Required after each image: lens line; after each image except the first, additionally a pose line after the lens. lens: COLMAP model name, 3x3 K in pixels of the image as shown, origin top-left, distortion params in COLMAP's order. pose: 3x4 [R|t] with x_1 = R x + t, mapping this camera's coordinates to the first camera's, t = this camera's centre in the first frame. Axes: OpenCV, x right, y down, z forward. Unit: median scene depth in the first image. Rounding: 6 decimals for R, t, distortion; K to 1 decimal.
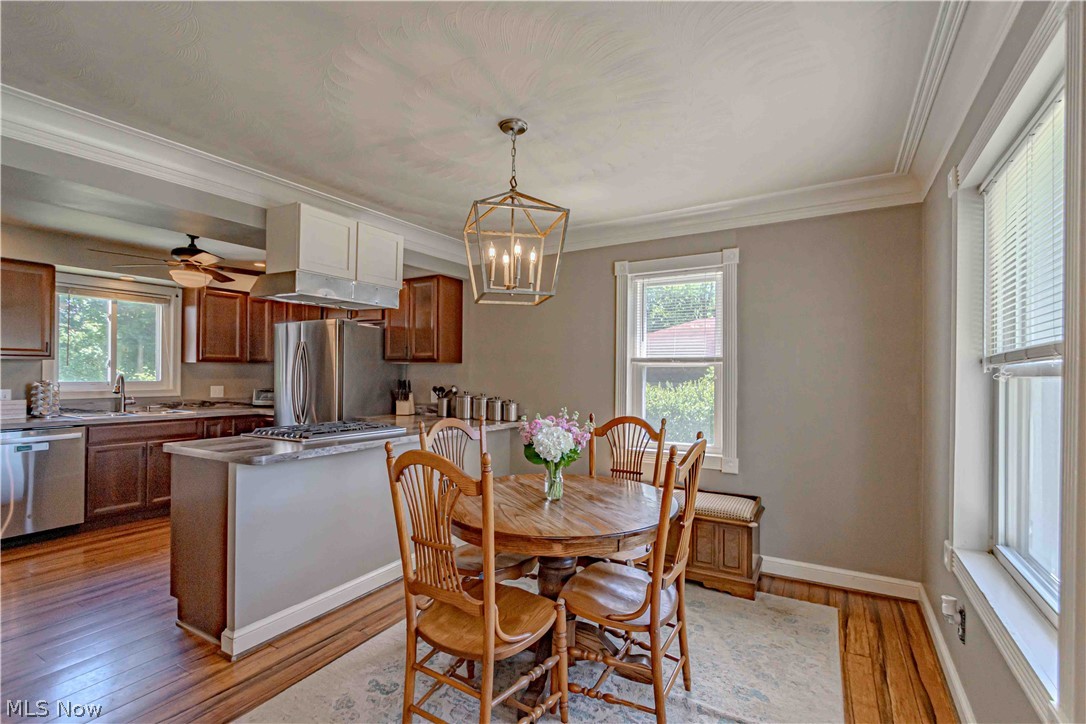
lens RADIAL K [[485.5, 0, 538.0], [0, 485.5, 370.5], [0, 0, 1]] dist [0.015150, -0.010833]
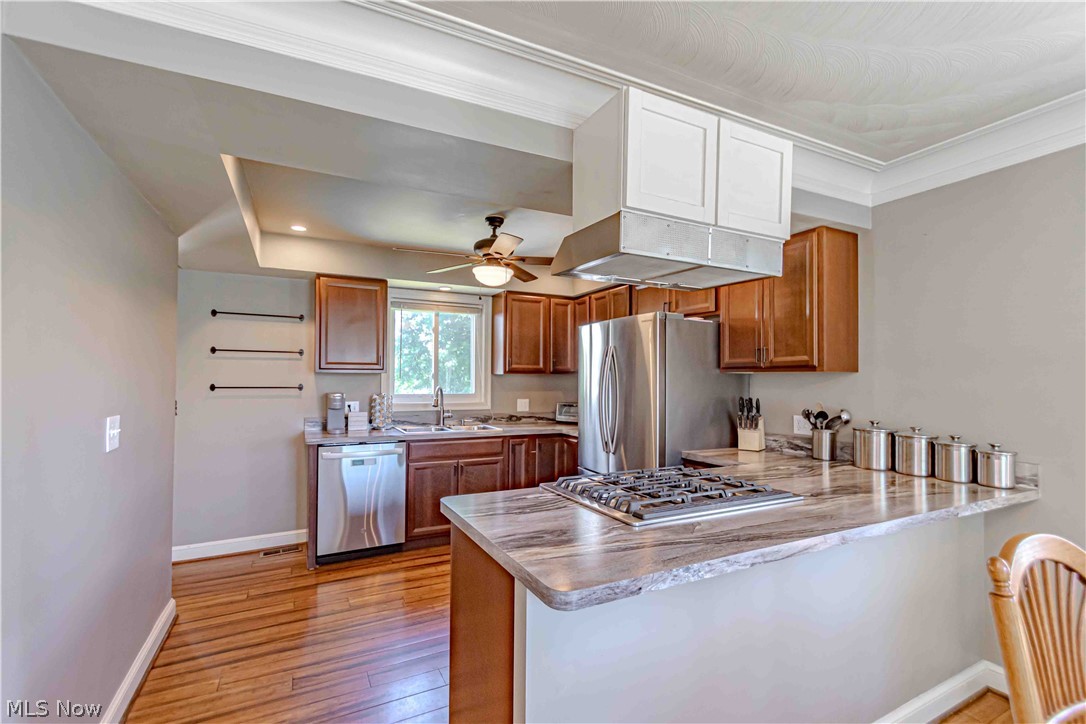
lens RADIAL K [[482.0, 0, 543.7], [0, 482.0, 372.6], [0, 0, 1]] dist [0.001755, -0.000699]
pose [[0.849415, -0.009663, -0.527636, -0.171228], [0.003185, 0.999908, -0.013185, -0.007899], [0.527715, 0.009519, 0.849368, 0.294363]]
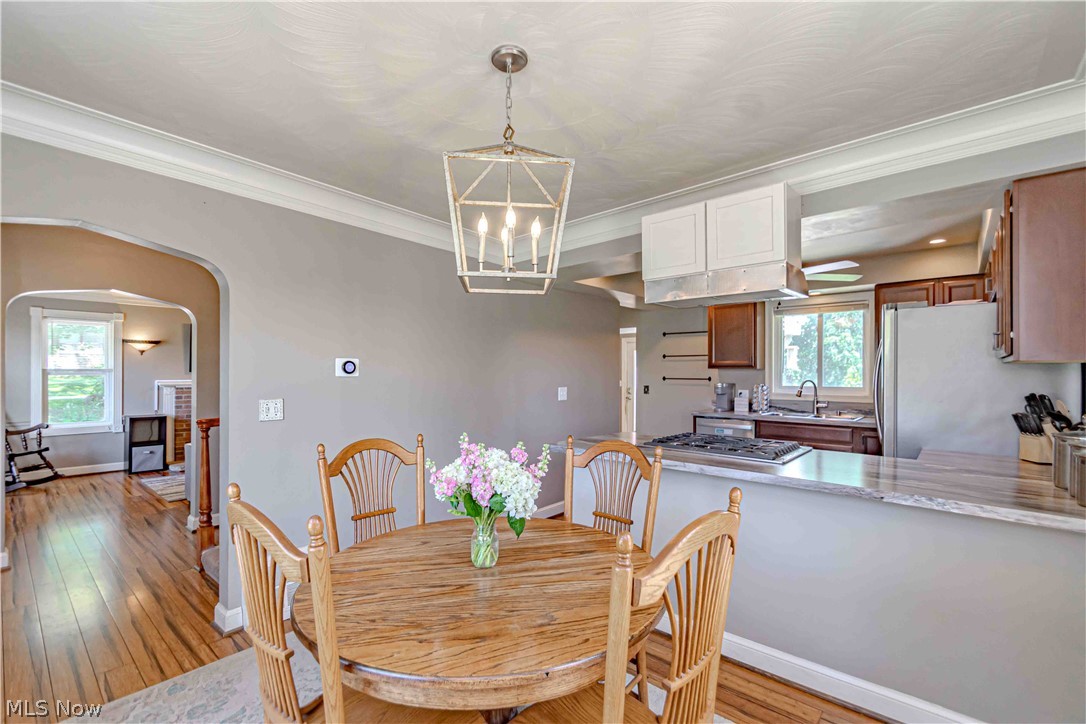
lens RADIAL K [[477.3, 0, 542.6], [0, 477.3, 372.7], [0, 0, 1]] dist [0.018642, -0.000037]
pose [[-0.163798, -0.006875, -0.986470, 0.339247], [0.002624, 0.999969, -0.007405, -0.002651], [0.986490, -0.003801, -0.163775, 0.583507]]
